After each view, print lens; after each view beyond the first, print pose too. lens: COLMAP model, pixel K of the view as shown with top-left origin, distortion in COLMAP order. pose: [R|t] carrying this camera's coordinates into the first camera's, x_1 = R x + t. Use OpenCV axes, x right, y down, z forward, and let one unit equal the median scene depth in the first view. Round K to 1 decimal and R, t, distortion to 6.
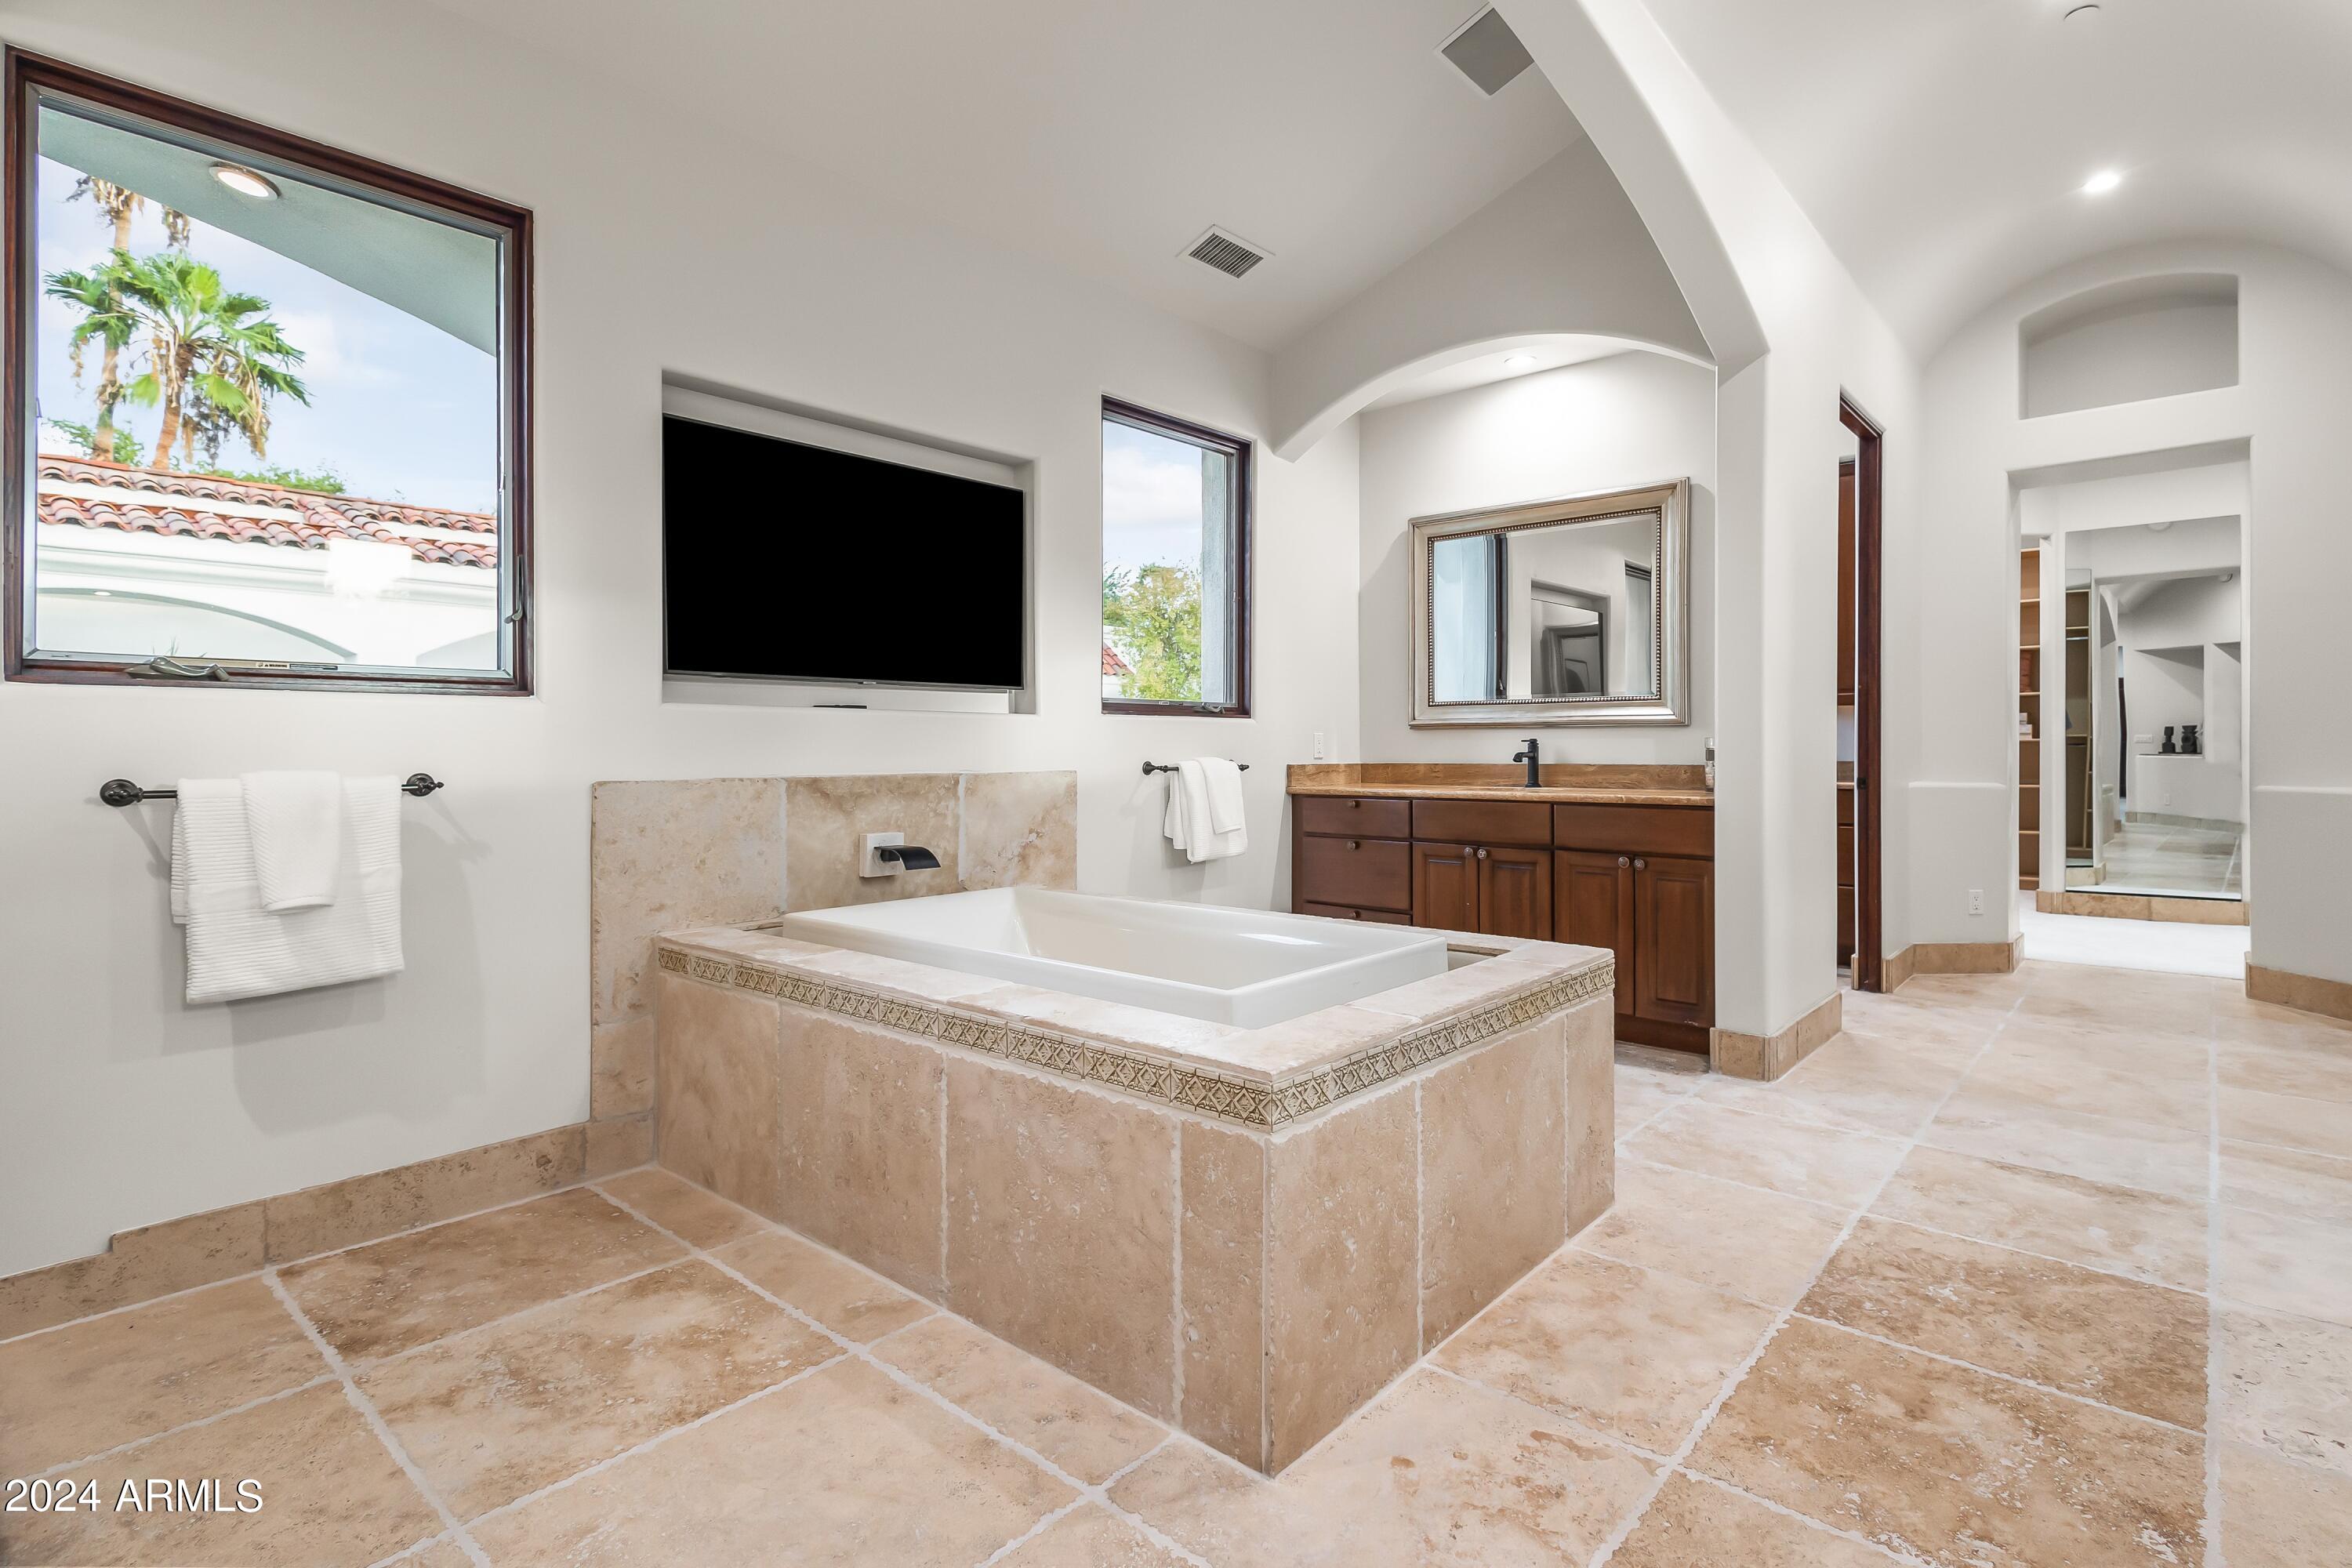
lens RADIAL K [[1145.8, 0, 1176.5], [0, 1145.8, 764.0], [0, 0, 1]] dist [0.002598, -0.001894]
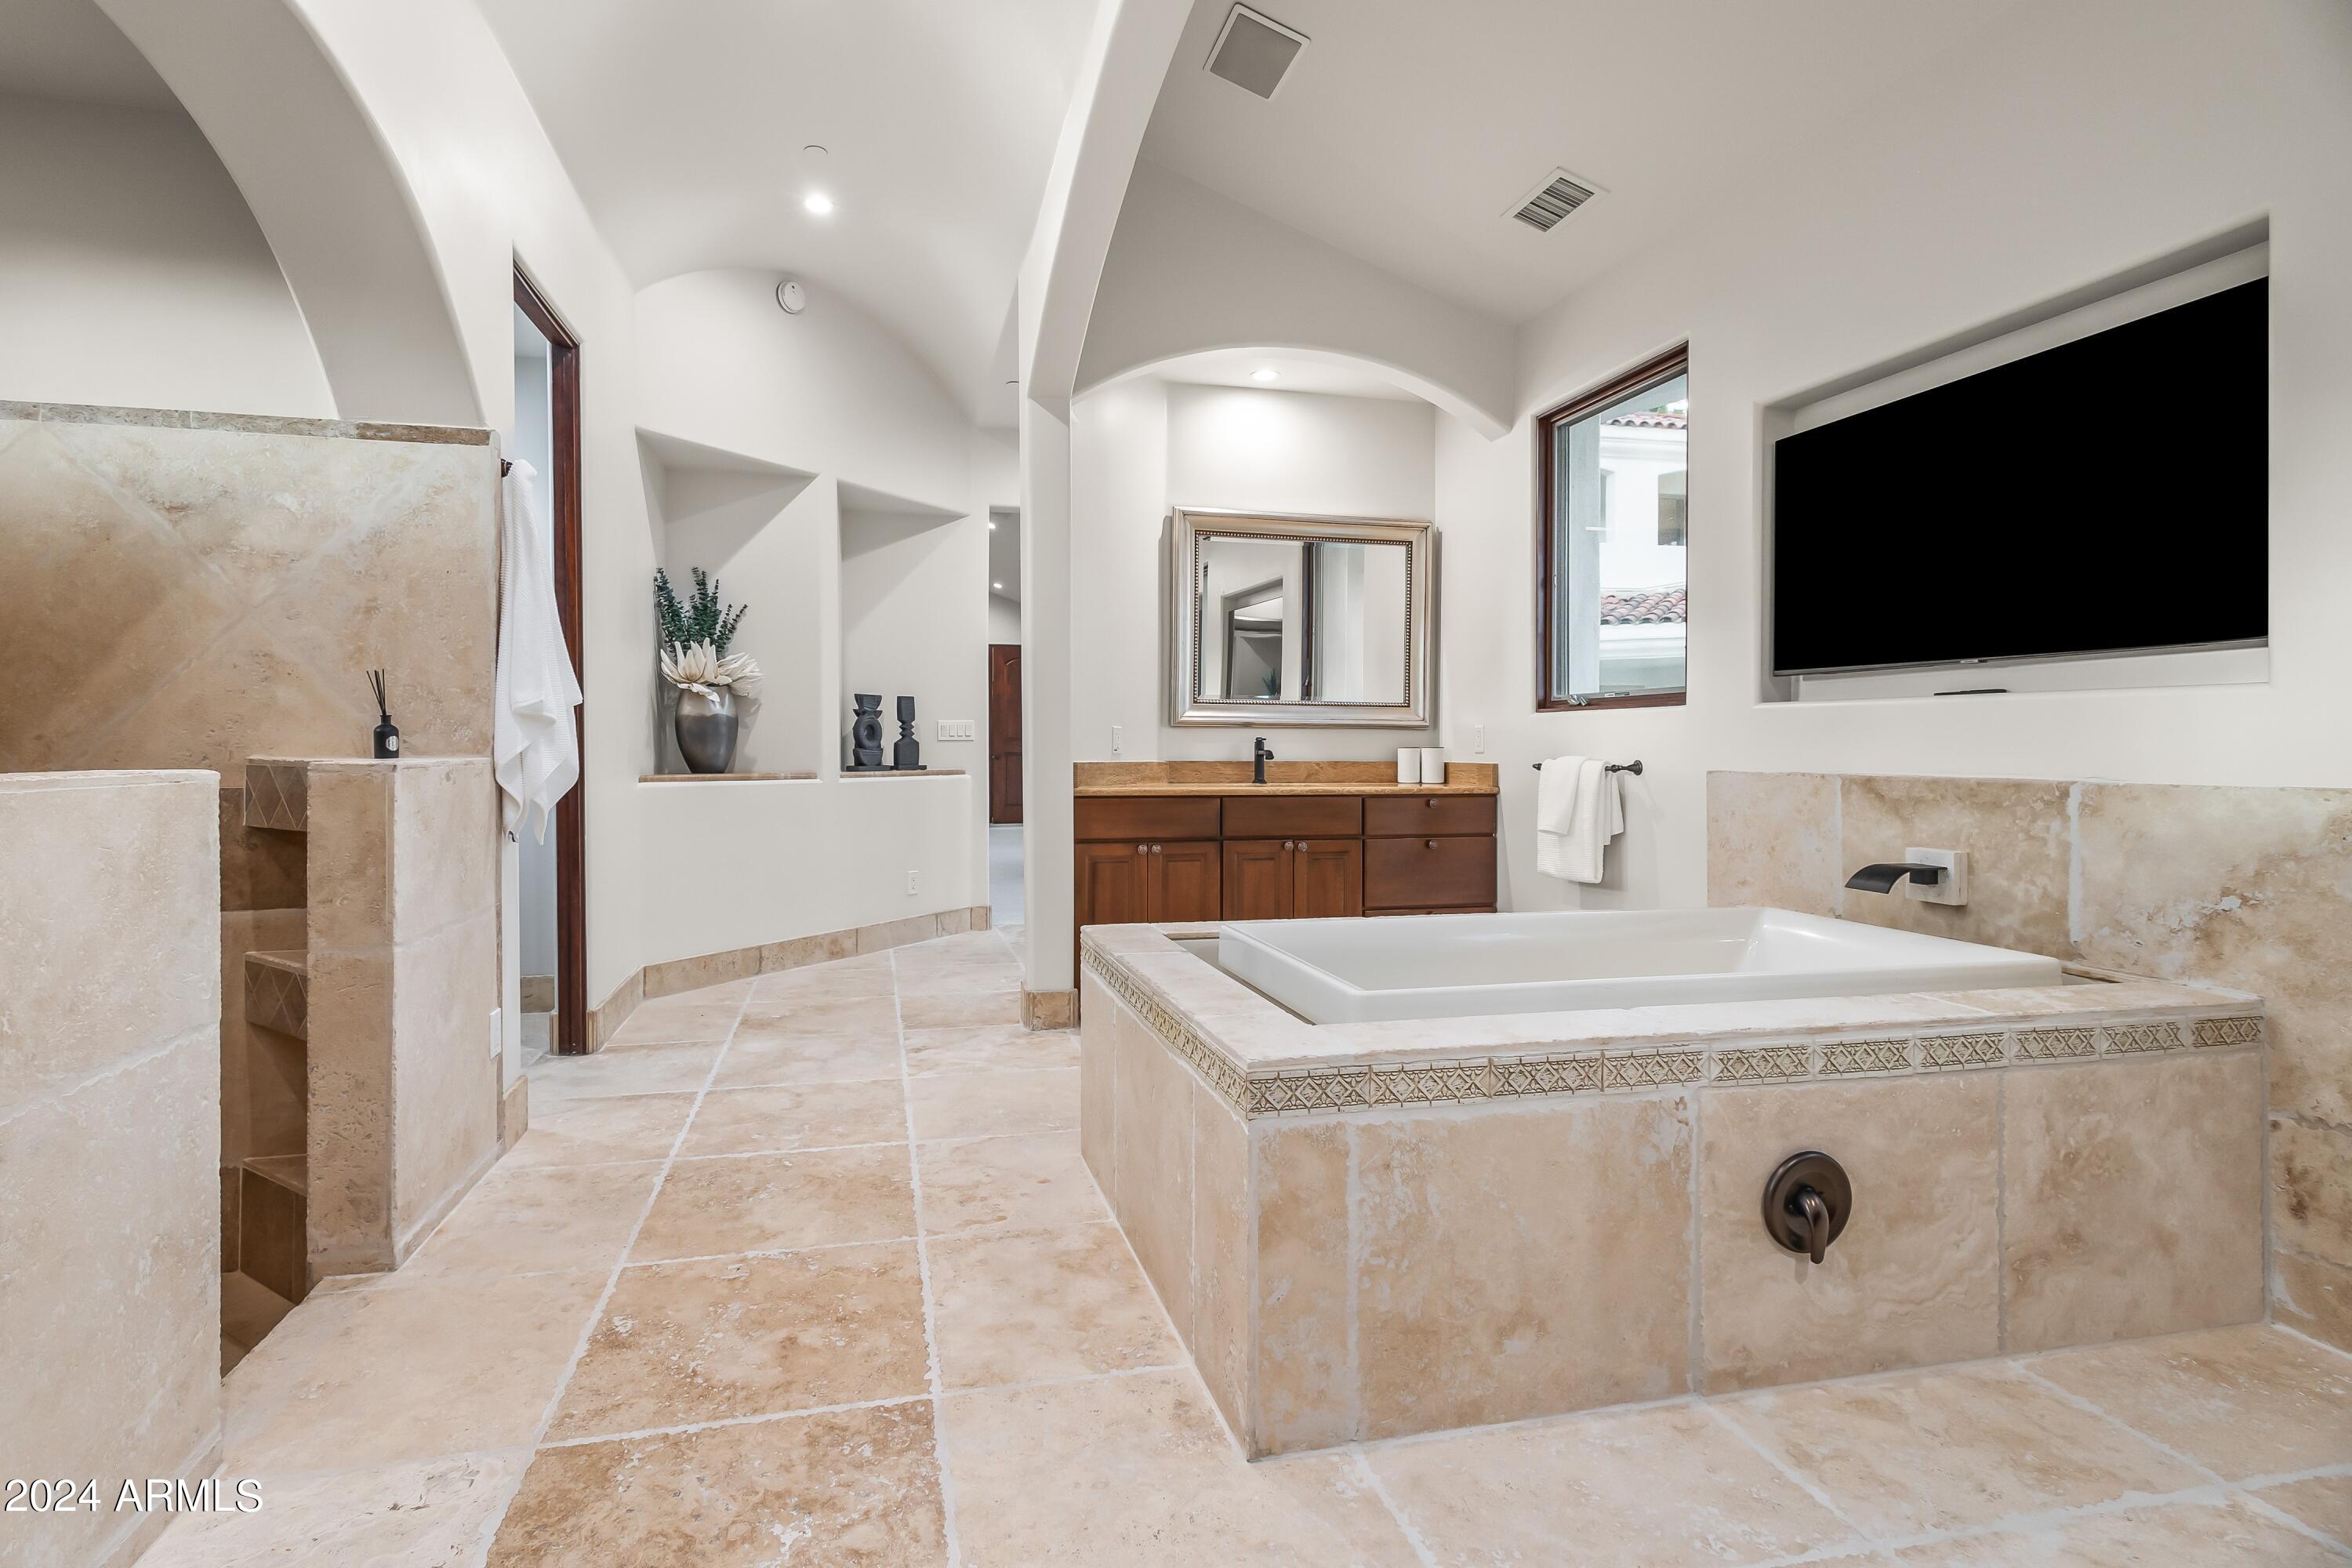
lens RADIAL K [[1145.8, 0, 1171.4], [0, 1145.8, 766.8], [0, 0, 1]] dist [0.002598, -0.001894]
pose [[-0.548522, 0.018239, -0.835937, 1.226740], [-0.011826, 0.999493, 0.029567, -0.025799], [0.836052, 0.026104, -0.548029, 1.717530]]
